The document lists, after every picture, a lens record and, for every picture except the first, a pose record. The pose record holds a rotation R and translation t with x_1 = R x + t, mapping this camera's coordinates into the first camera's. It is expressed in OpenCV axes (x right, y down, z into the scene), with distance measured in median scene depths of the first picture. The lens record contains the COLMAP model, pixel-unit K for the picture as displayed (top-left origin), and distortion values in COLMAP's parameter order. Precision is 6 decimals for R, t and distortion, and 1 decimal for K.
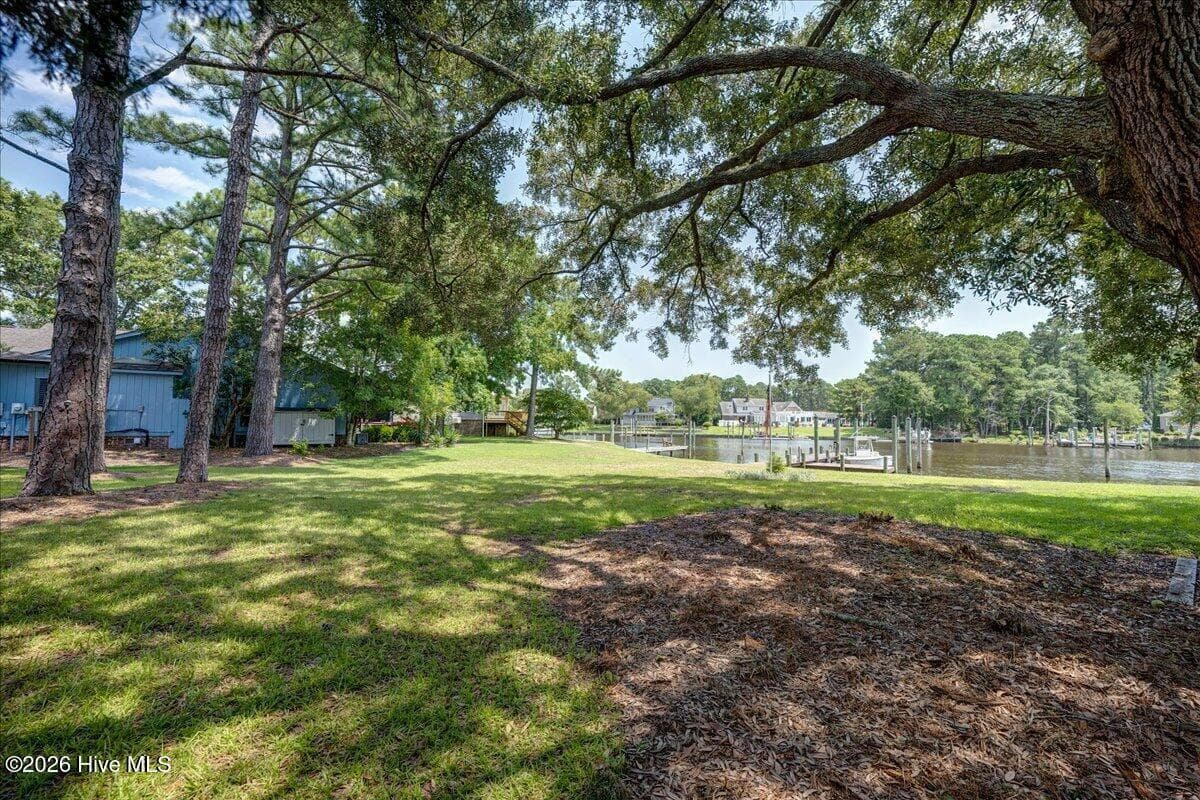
lens RADIAL K [[482.3, 0, 606.0], [0, 482.3, 398.4], [0, 0, 1]] dist [-0.001374, 0.001210]
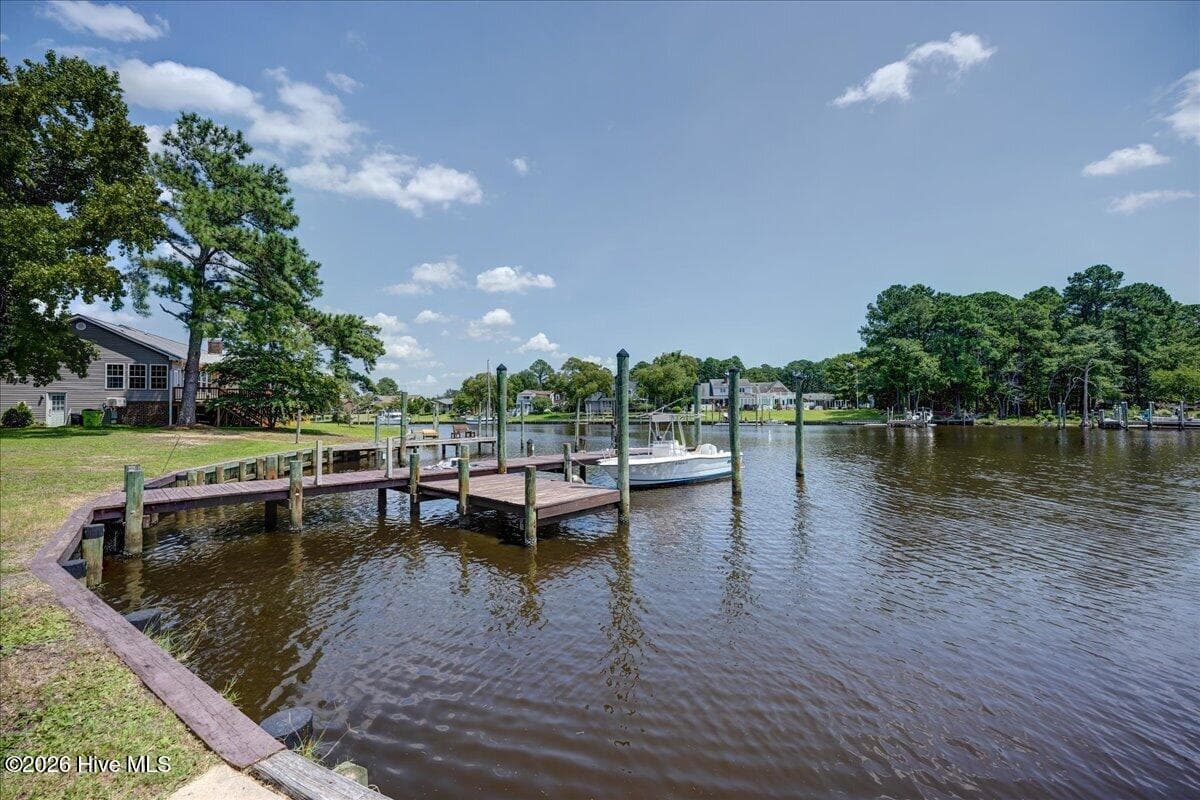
lens RADIAL K [[482.3, 0, 608.9], [0, 482.3, 398.9], [0, 0, 1]] dist [-0.001374, 0.001210]
pose [[0.998929, -0.018425, -0.042441, 0.163244], [0.019350, 0.999582, 0.021488, 0.018260], [0.042027, -0.022287, 0.998868, 0.172910]]
